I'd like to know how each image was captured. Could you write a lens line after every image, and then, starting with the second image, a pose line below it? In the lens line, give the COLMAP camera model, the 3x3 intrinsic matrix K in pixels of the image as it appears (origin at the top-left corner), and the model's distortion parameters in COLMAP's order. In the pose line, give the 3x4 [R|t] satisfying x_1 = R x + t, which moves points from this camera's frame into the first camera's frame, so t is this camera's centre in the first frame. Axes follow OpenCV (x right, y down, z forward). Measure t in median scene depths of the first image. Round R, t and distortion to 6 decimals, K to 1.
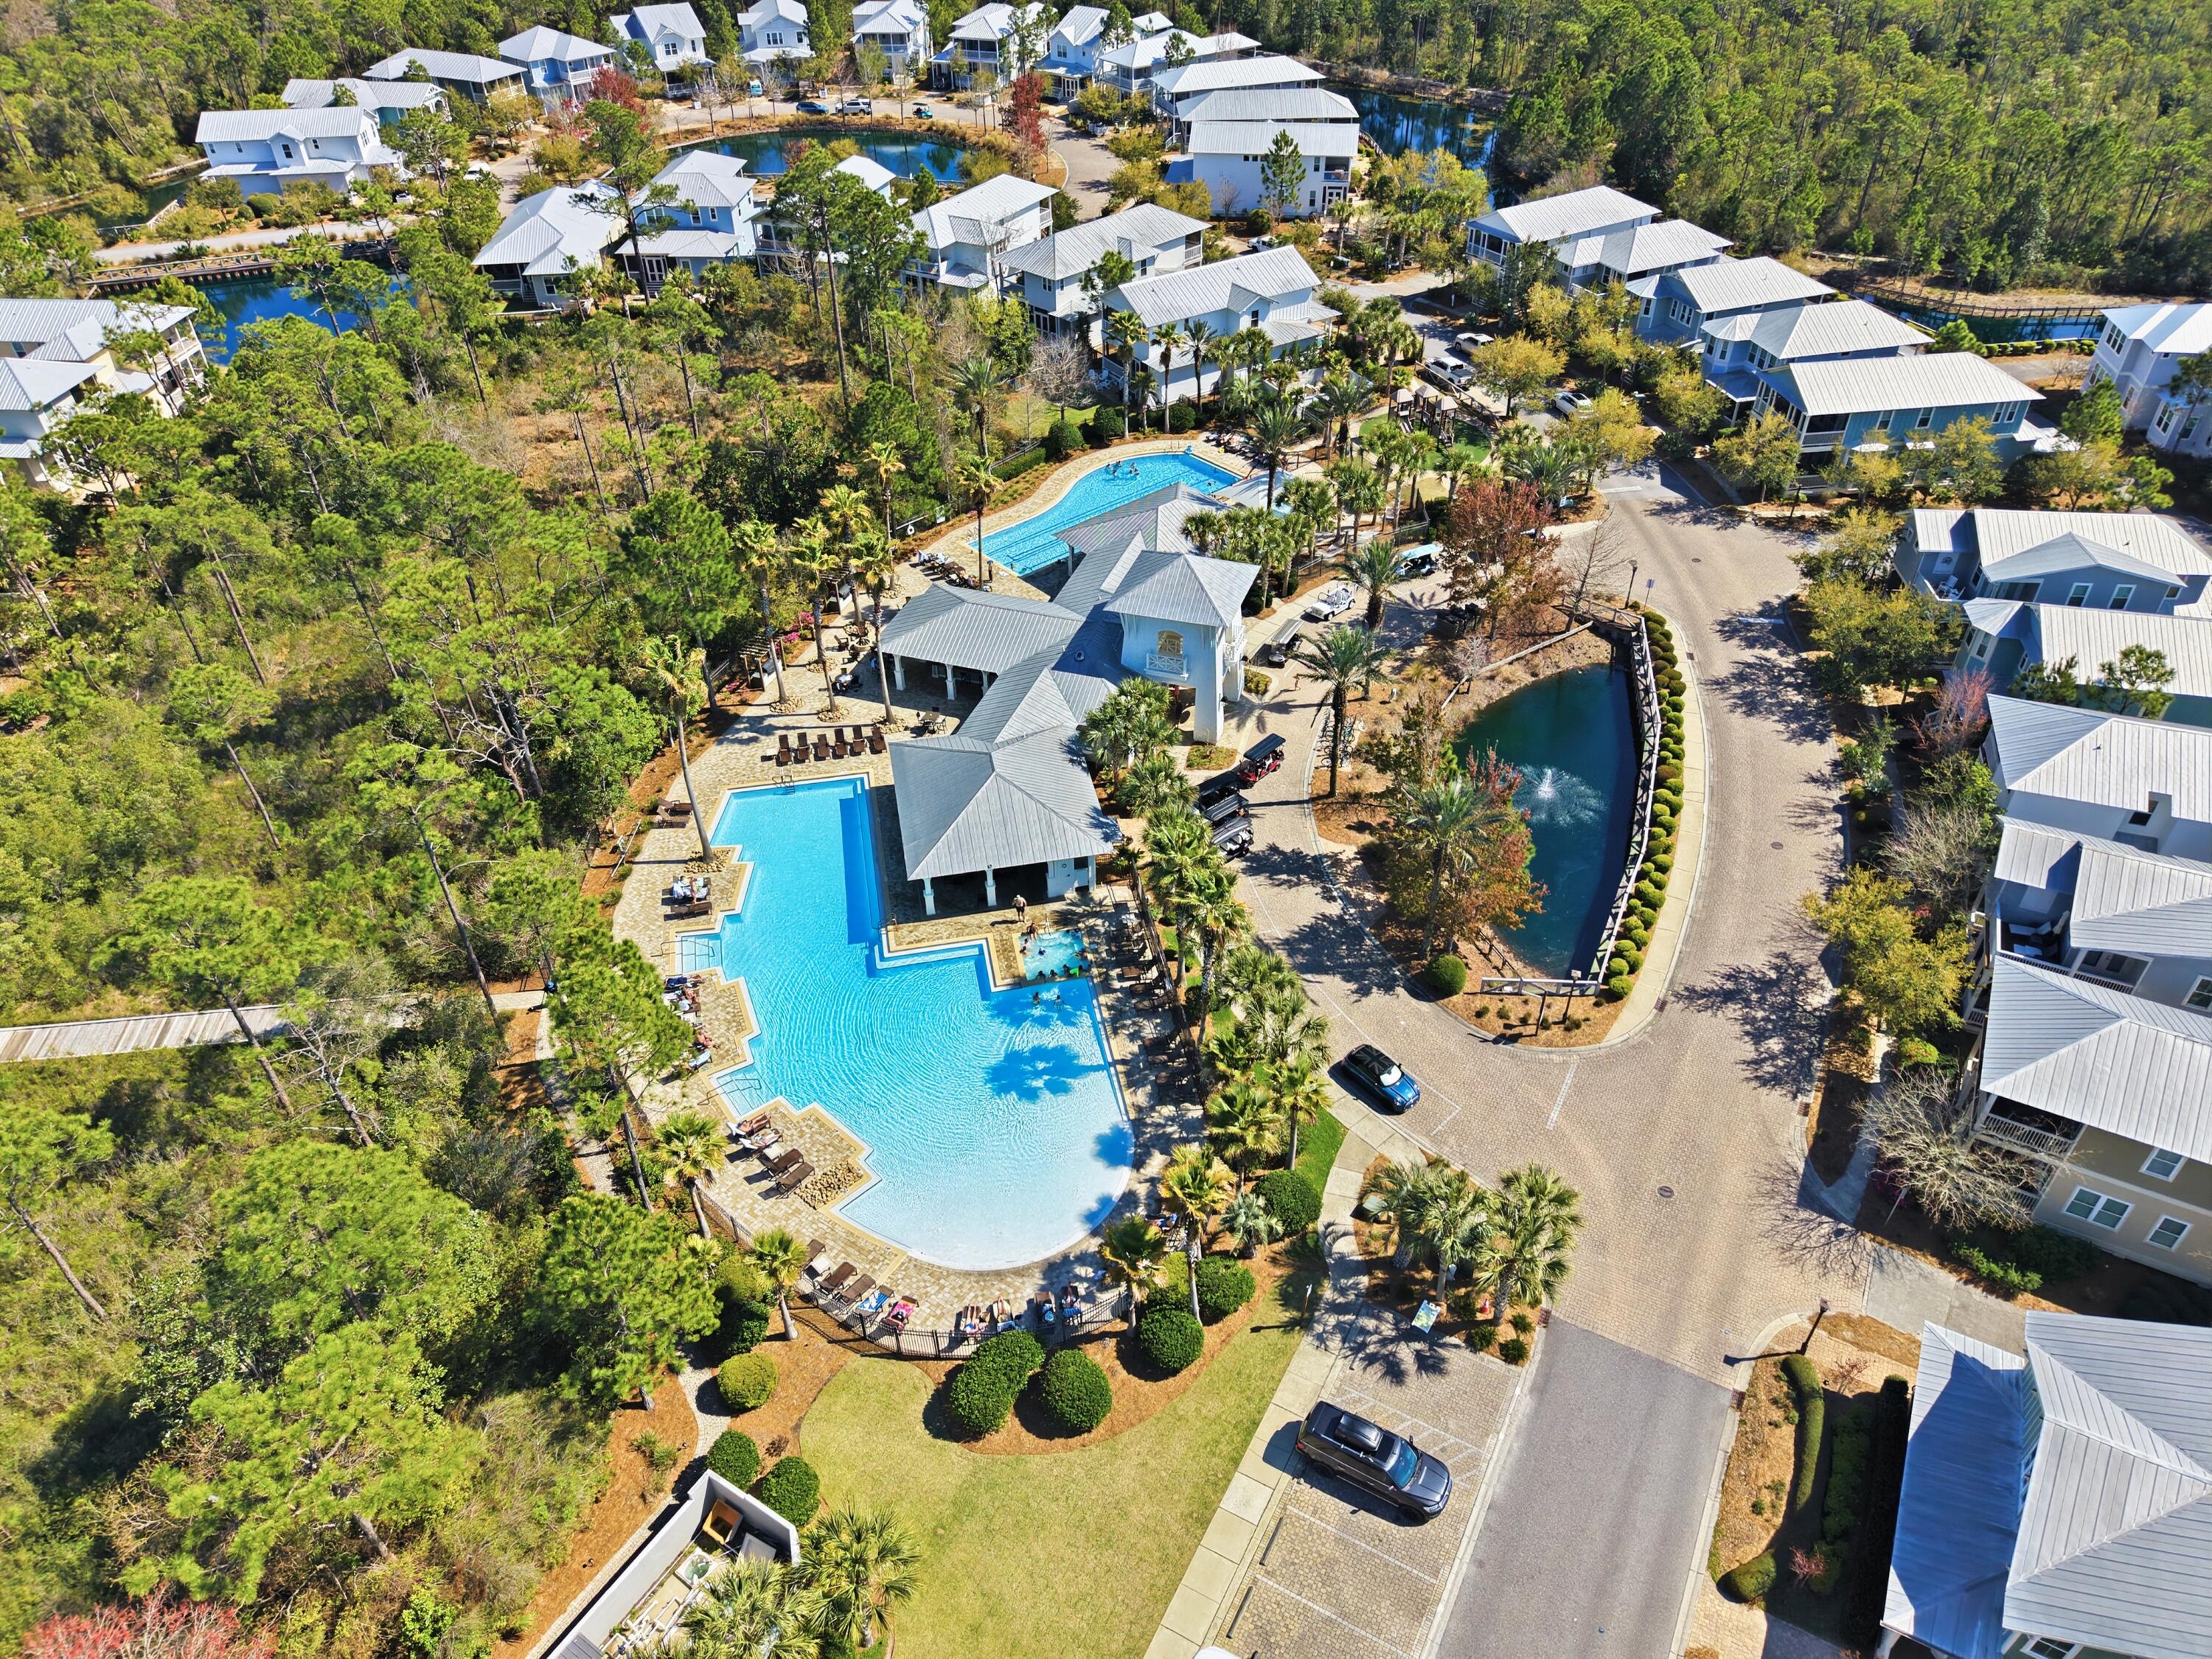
lens RADIAL K [[1487.3, 0, 1103.4], [0, 1487.3, 824.0], [0, 0, 1]] dist [0.009102, -0.005898]
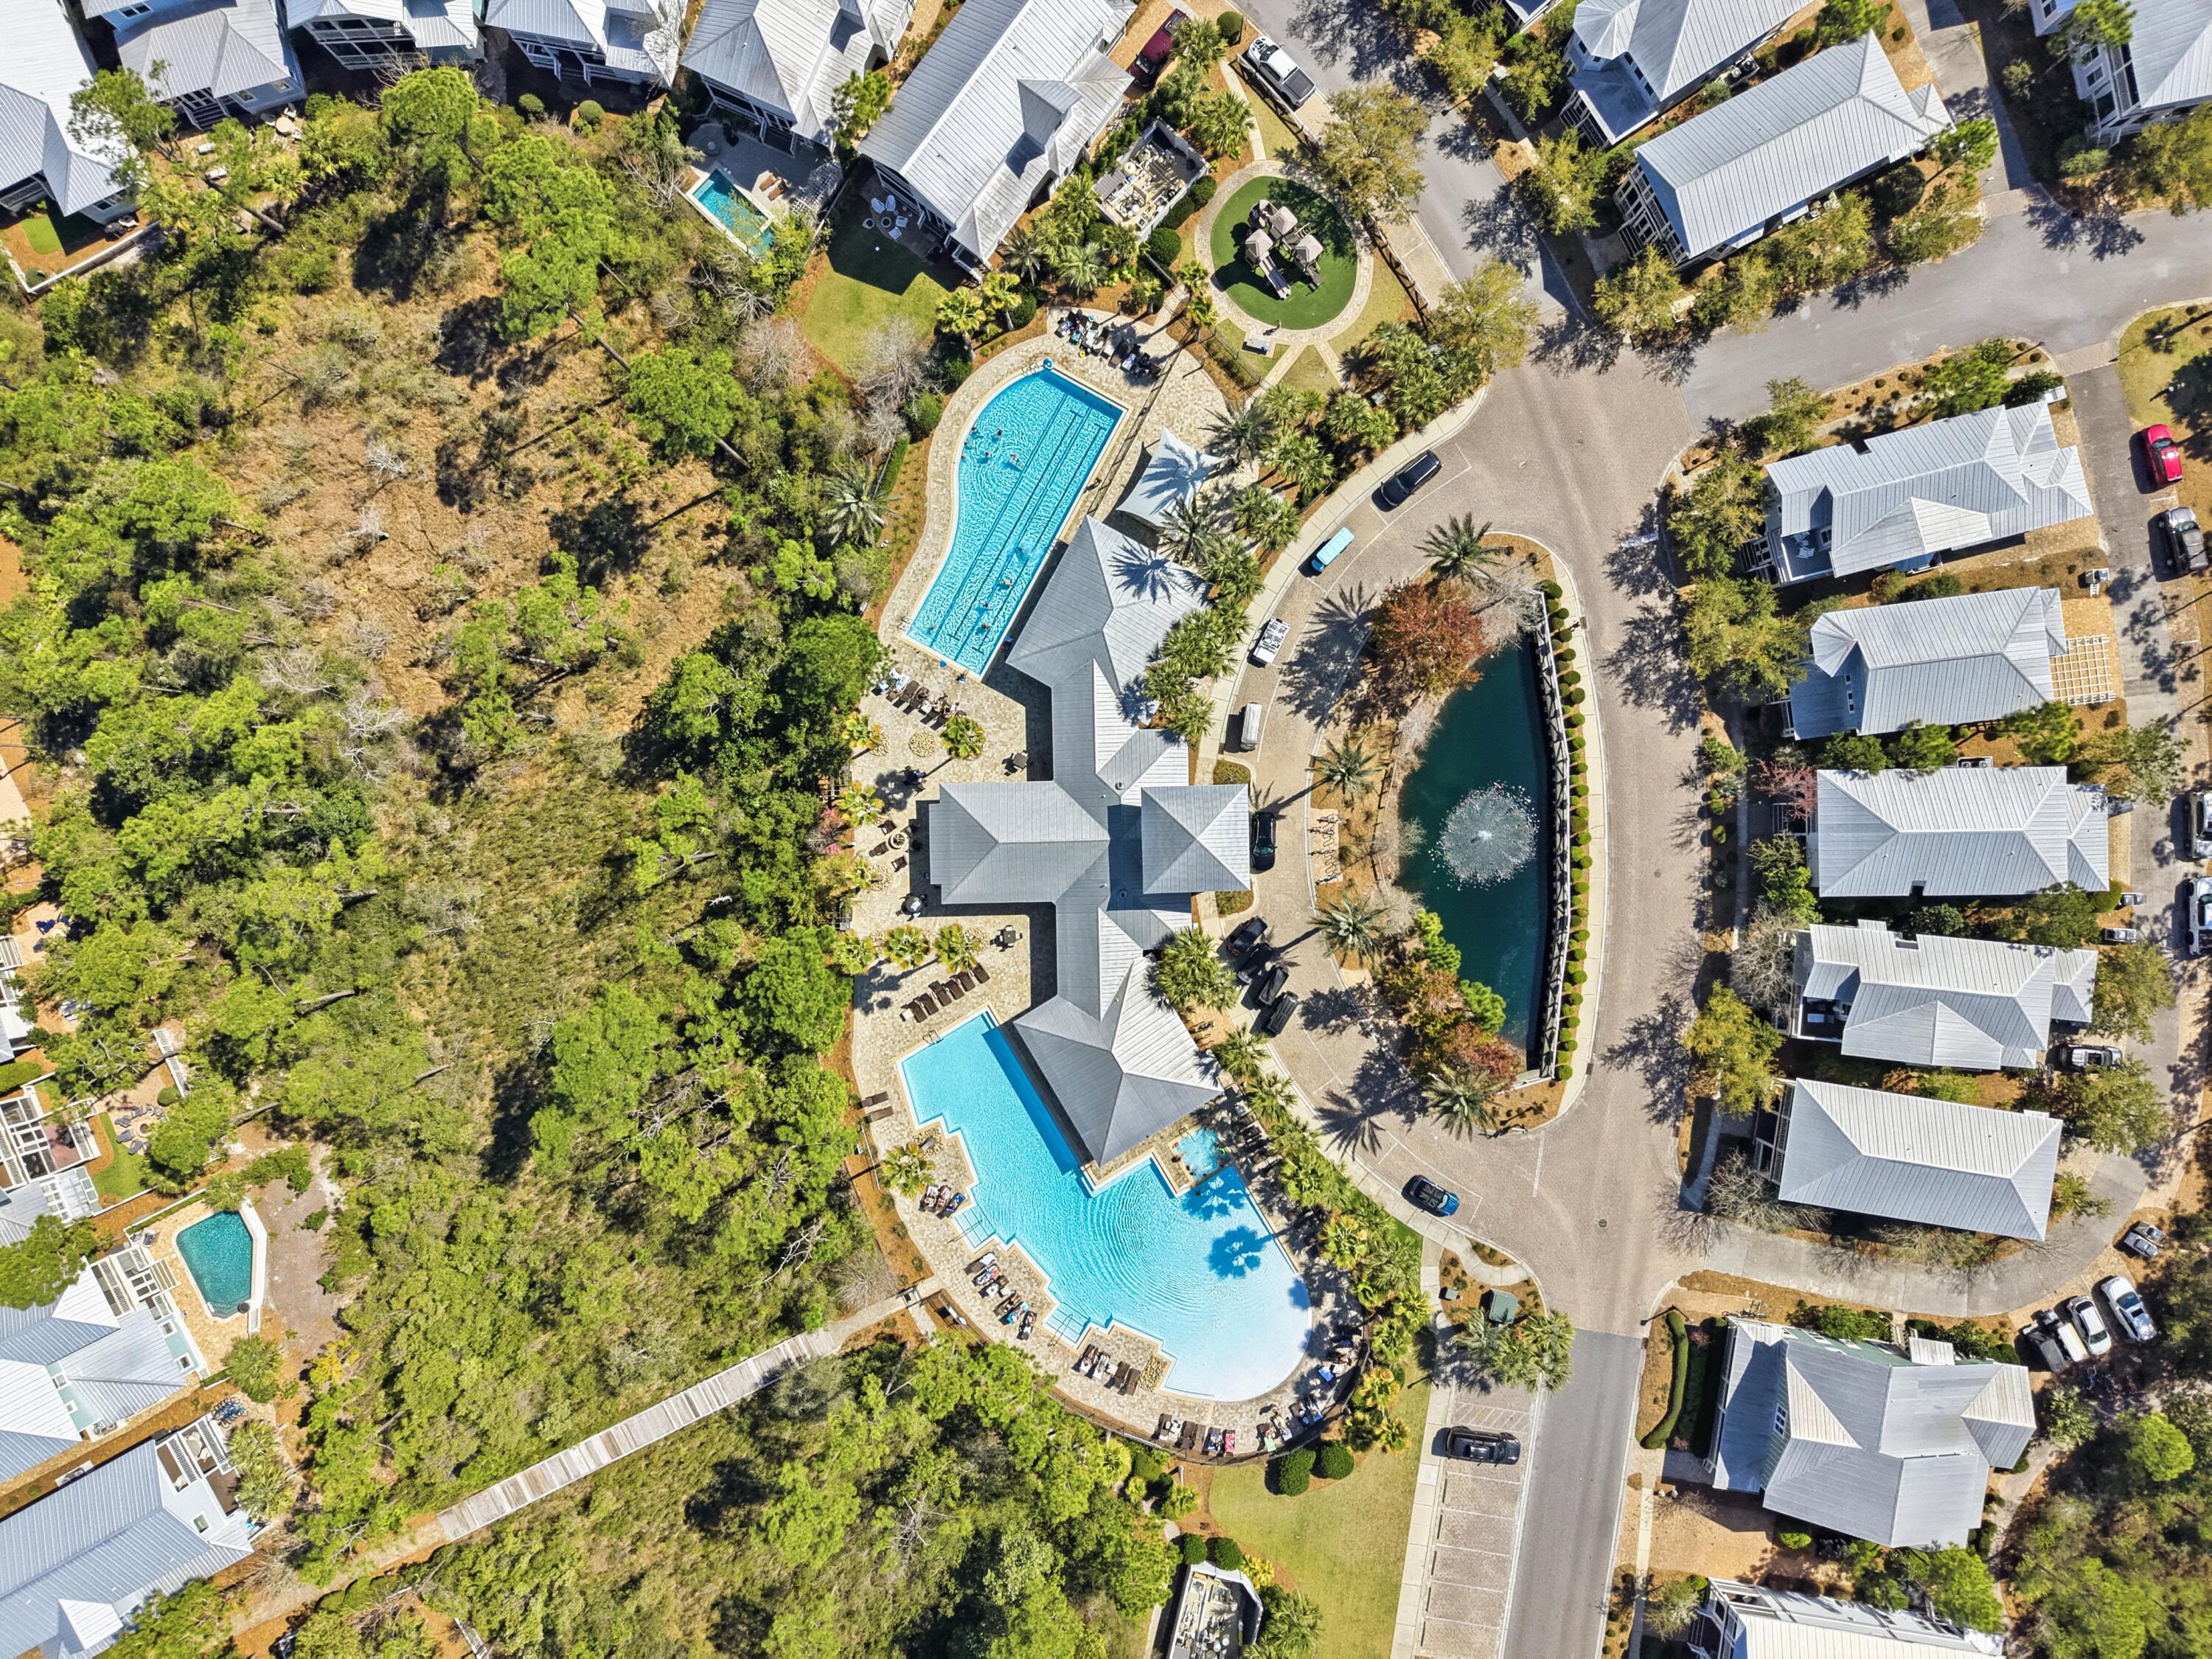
lens RADIAL K [[1487.3, 0, 1103.4], [0, 1487.3, 824.0], [0, 0, 1]] dist [0.009102, -0.005898]
pose [[0.939553, -0.342399, 0.001633, -0.012549], [0.215310, 0.594511, 0.774724, -0.997232], [-0.266235, -0.727543, 0.632297, 0.251206]]
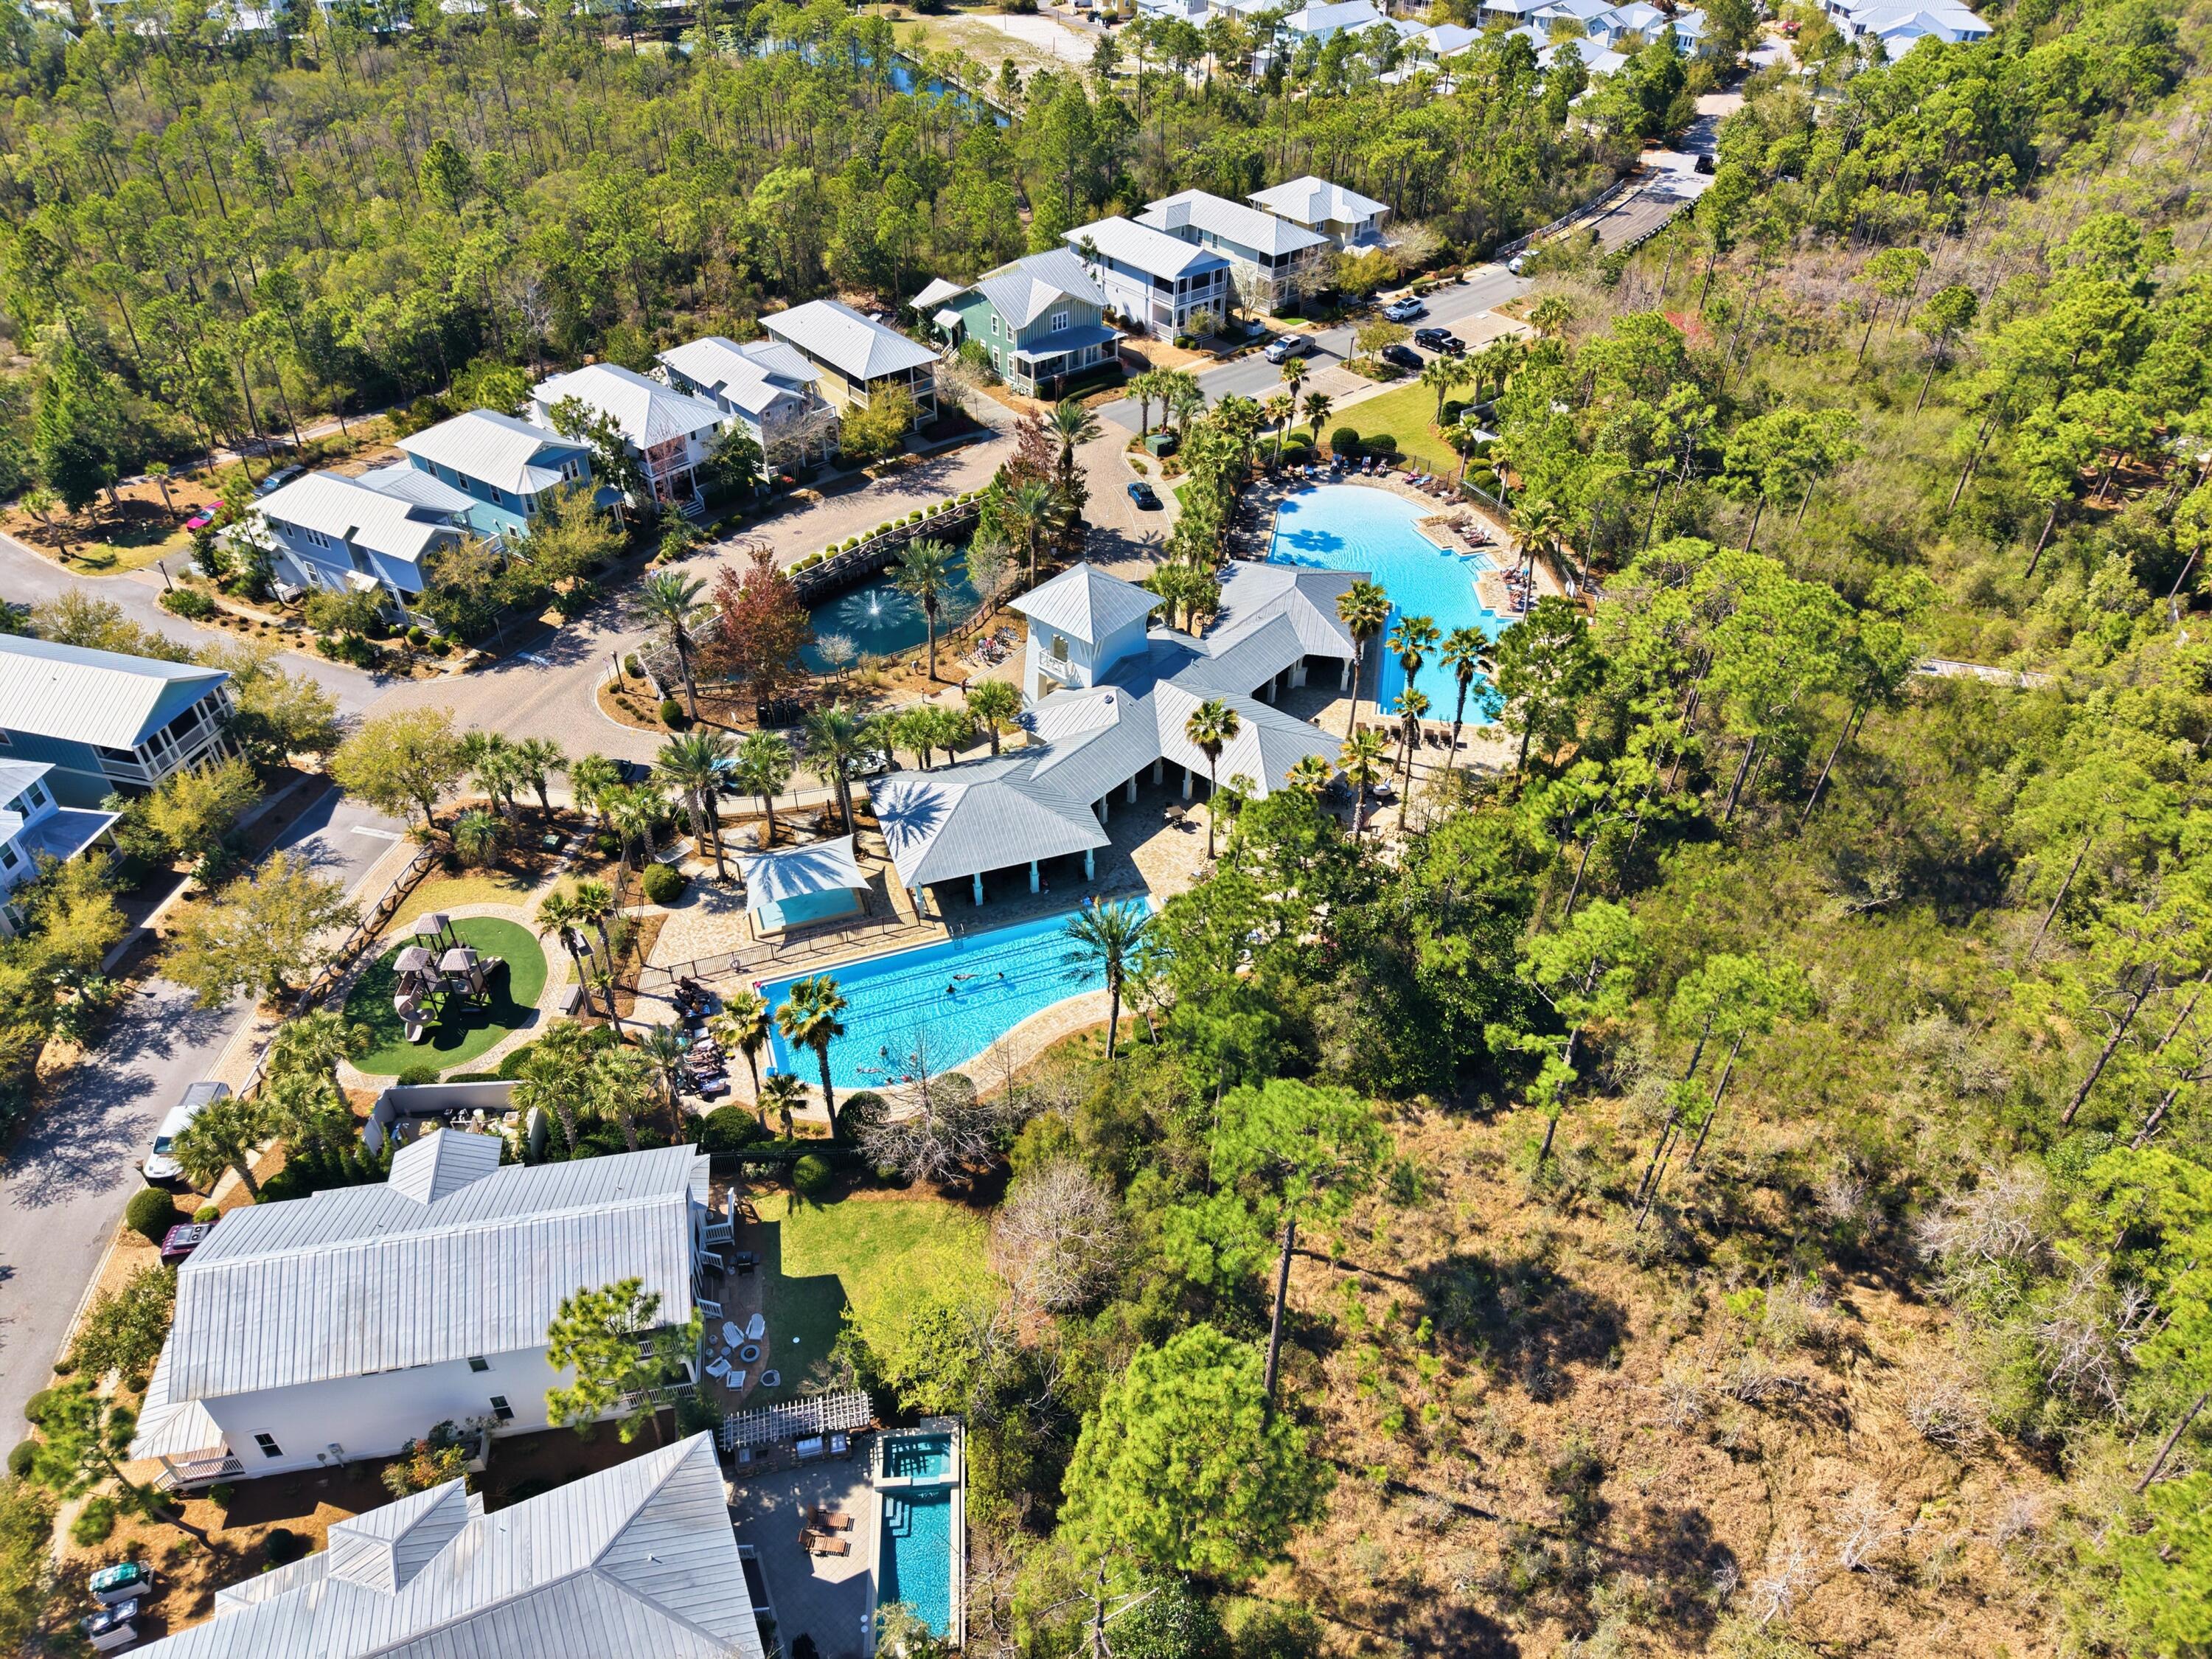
lens RADIAL K [[1487.3, 0, 1103.4], [0, 1487.3, 824.0], [0, 0, 1]] dist [0.009102, -0.005898]
pose [[-0.927475, -0.225420, 0.298289, -0.298725], [0.239061, 0.255877, 0.936684, -1.053712], [-0.287473, 0.940060, -0.183430, 1.230375]]
